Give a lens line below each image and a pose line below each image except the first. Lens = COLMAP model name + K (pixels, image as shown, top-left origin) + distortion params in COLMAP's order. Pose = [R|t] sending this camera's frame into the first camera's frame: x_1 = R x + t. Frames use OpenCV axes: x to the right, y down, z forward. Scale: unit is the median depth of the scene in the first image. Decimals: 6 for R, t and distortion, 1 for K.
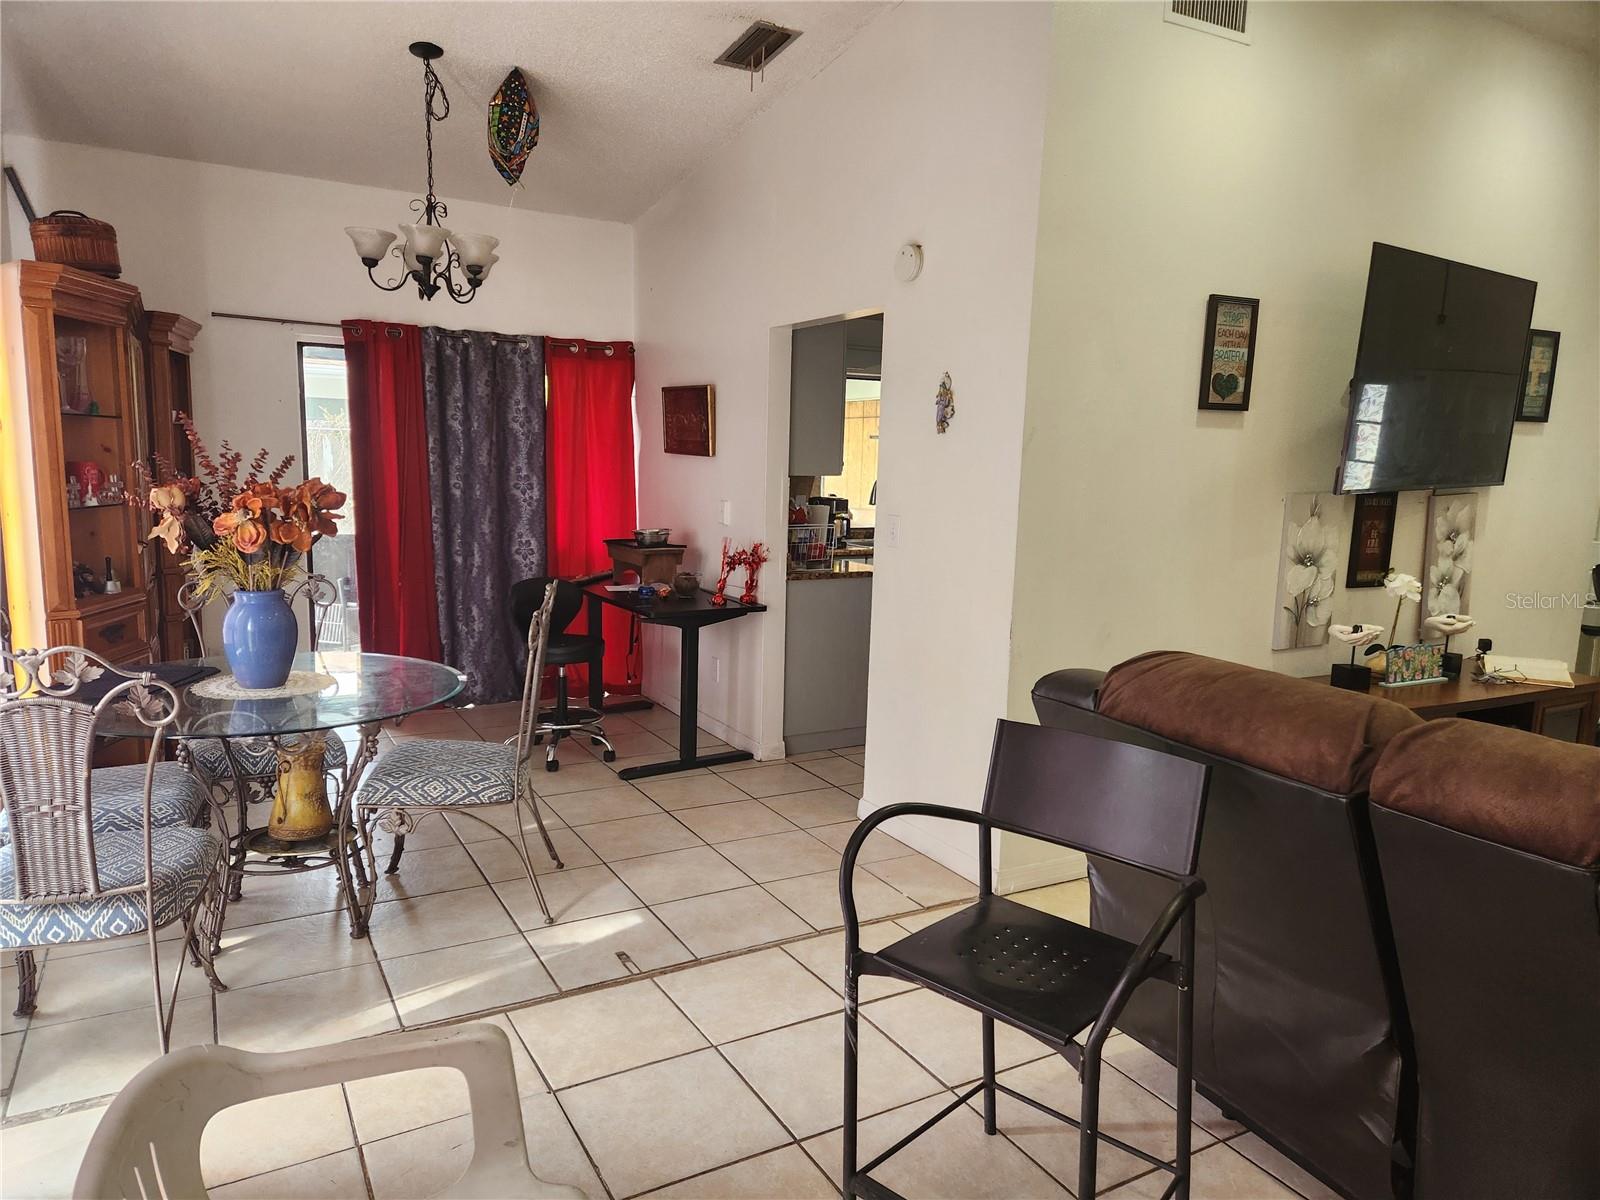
lens RADIAL K [[1069.5, 0, 768.1], [0, 1069.5, 608.6], [0, 0, 1]] dist [0.085677, -0.065857]
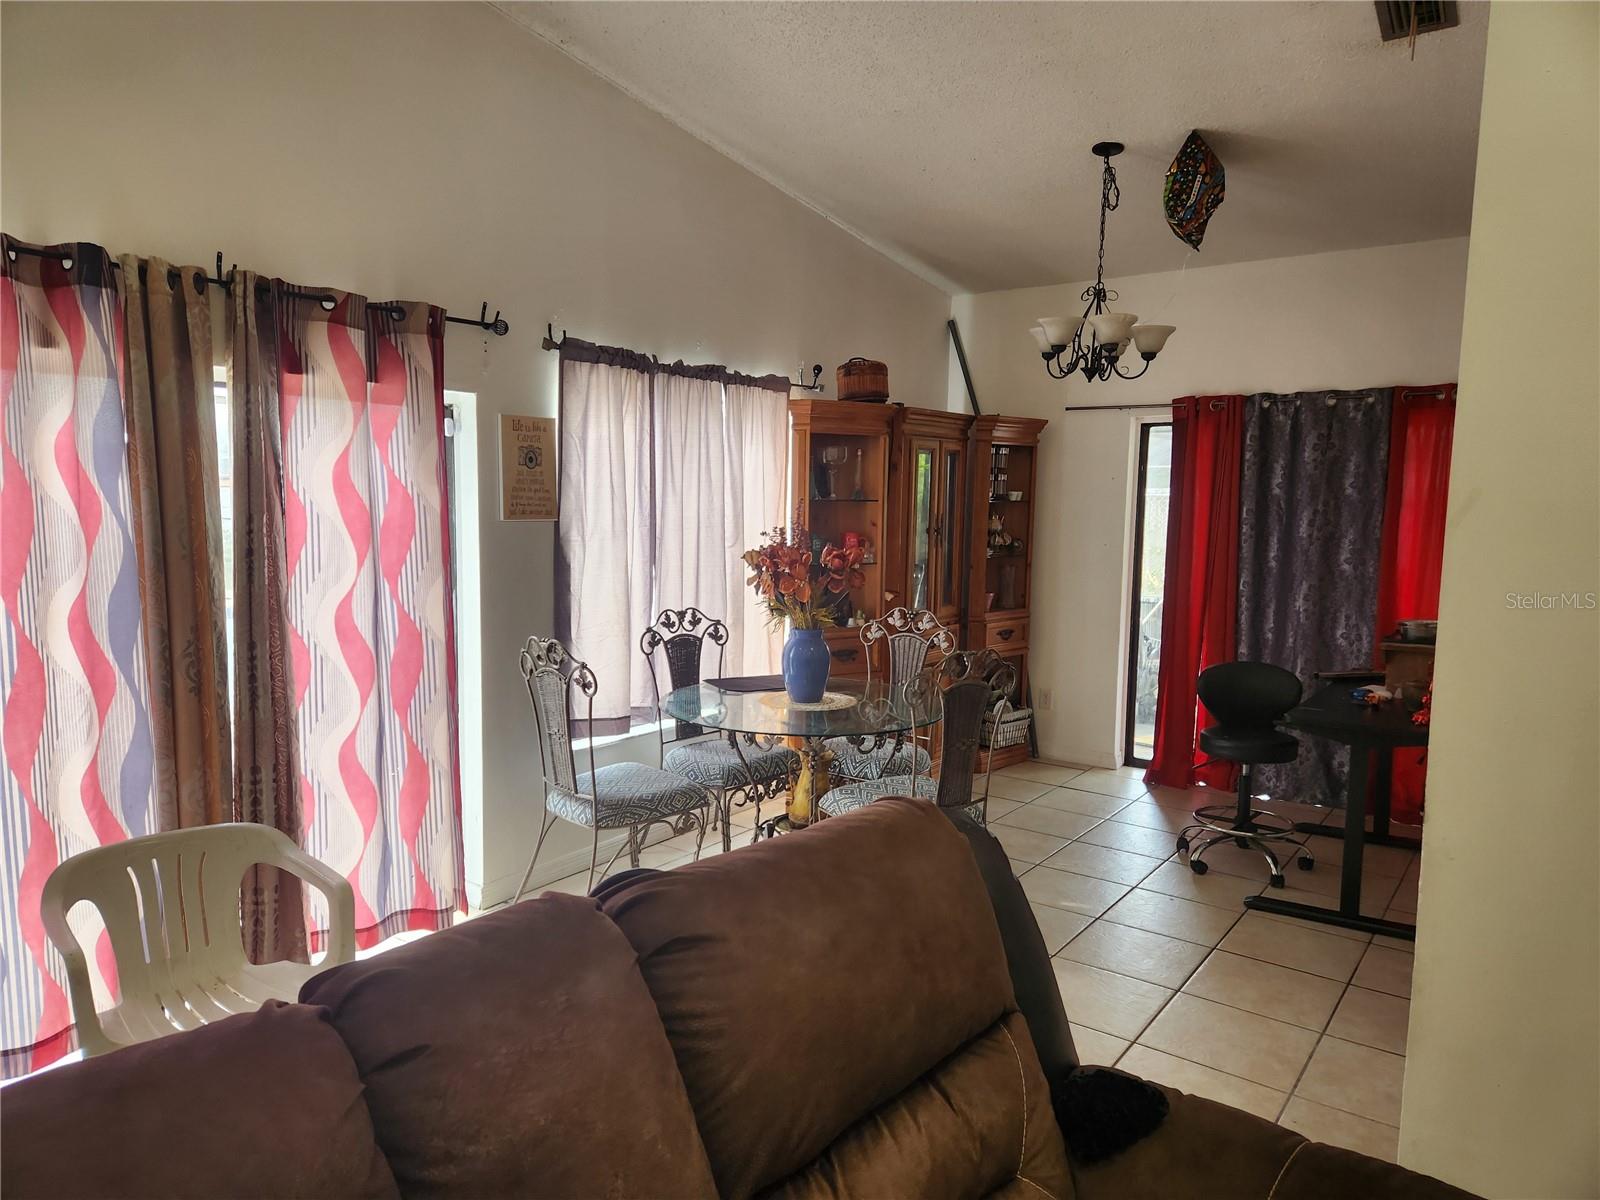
lens RADIAL K [[1069.5, 0, 799.3], [0, 1069.5, 604.3], [0, 0, 1]] dist [0.085677, -0.065857]
pose [[0.421653, 0.071239, -0.903955, 0.386132], [-0.129963, 0.991364, 0.017506, -0.037694], [0.897396, 0.110099, 0.427270, 0.233903]]
